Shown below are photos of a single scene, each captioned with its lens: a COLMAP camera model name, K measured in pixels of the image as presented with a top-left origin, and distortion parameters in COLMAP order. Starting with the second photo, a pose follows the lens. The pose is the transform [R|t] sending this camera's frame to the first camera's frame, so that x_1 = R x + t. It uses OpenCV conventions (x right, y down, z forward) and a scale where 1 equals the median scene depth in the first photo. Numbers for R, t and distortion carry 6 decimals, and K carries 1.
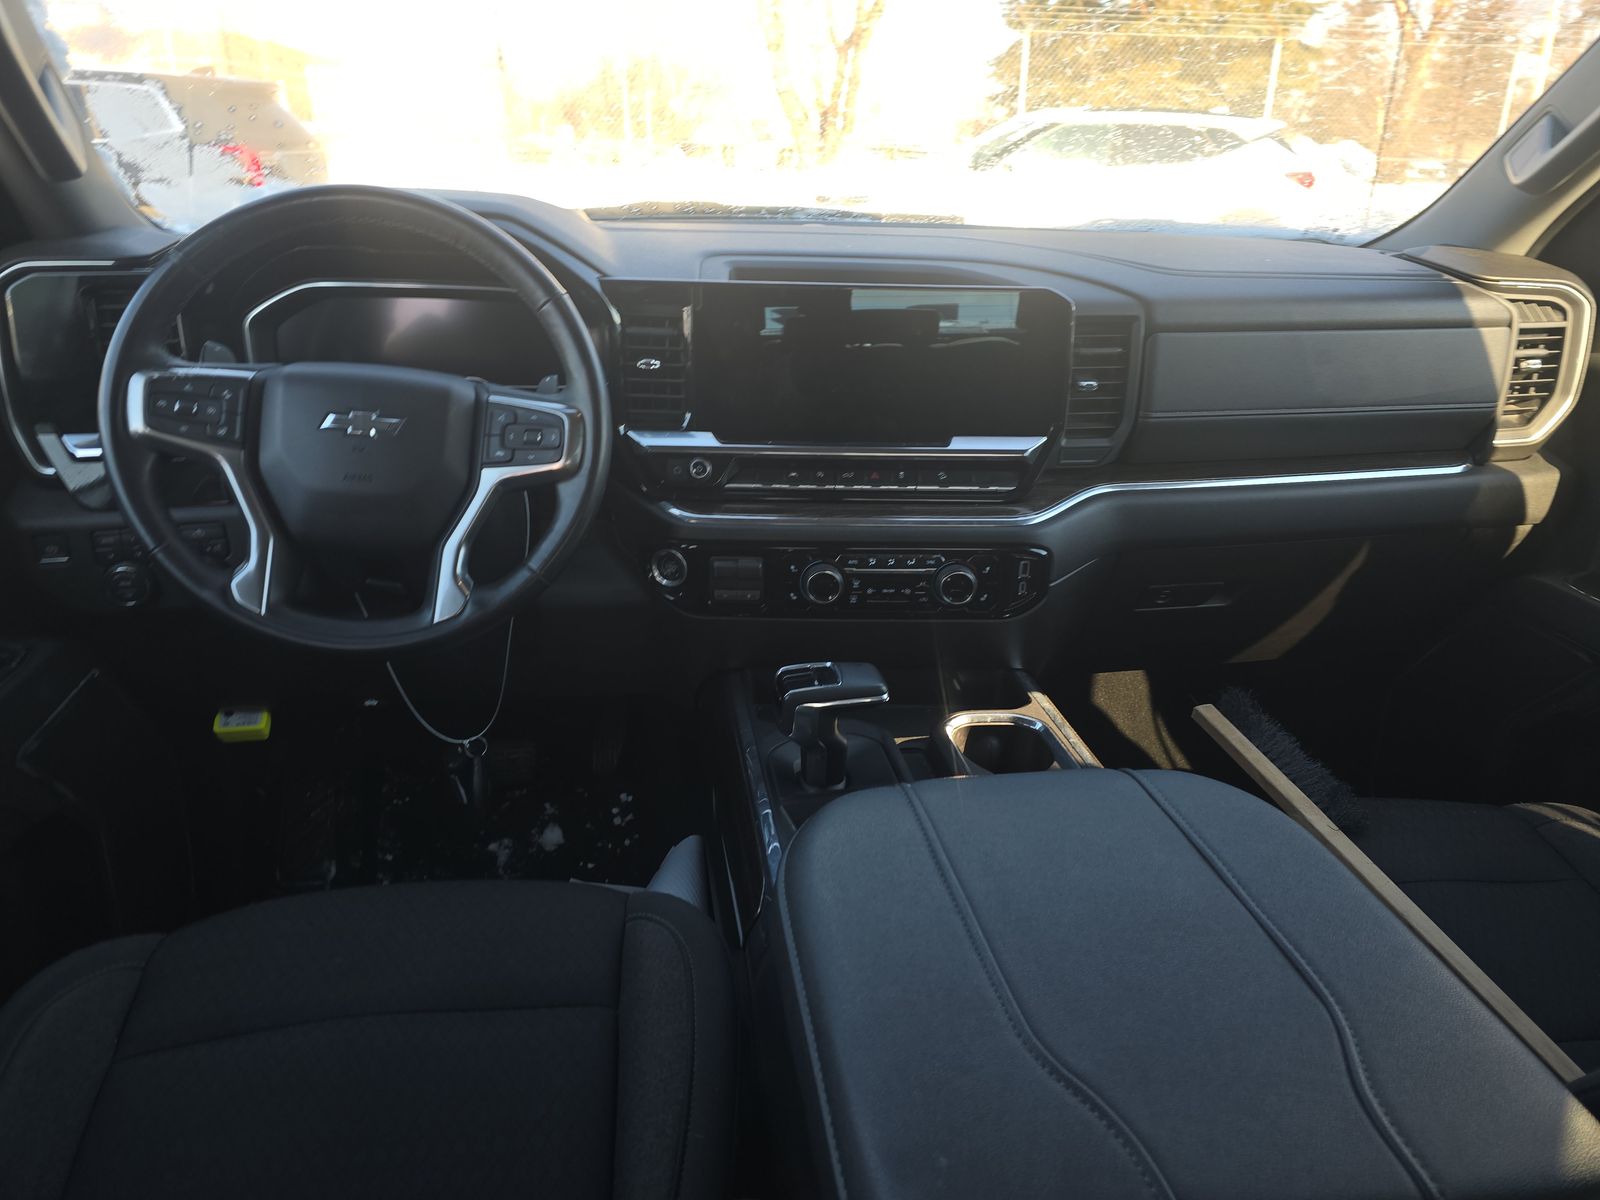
lens RADIAL K [[1064.4, 0, 800.0], [0, 1064.4, 600.0], [0, 0, 1]] dist [0.057165, -0.049292]
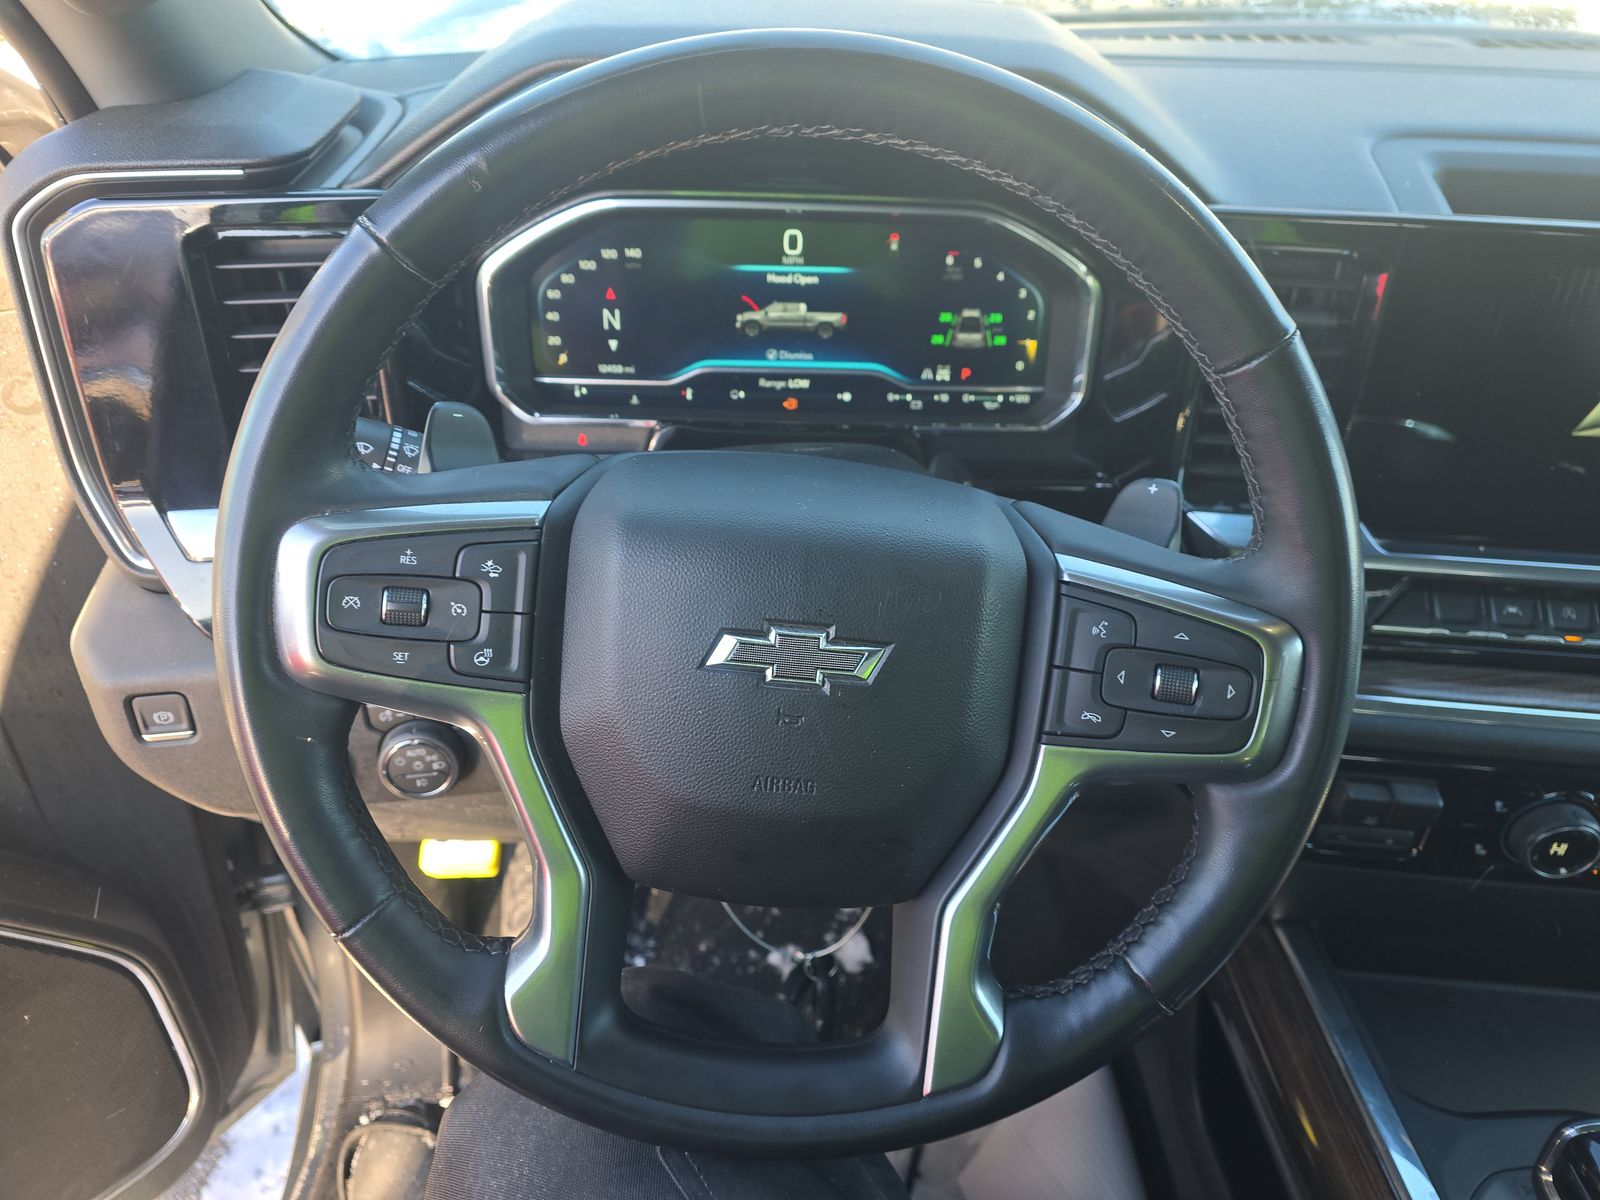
lens RADIAL K [[1114.4, 0, 800.0], [0, 1114.4, 600.0], [0, 0, 1]] dist [0.064229, -0.148154]
pose [[0.988792, 0.083552, -0.123729, -0.351653], [-0.057538, 0.977983, 0.200596, -0.270192], [0.137765, -0.191228, 0.971829, 0.579356]]
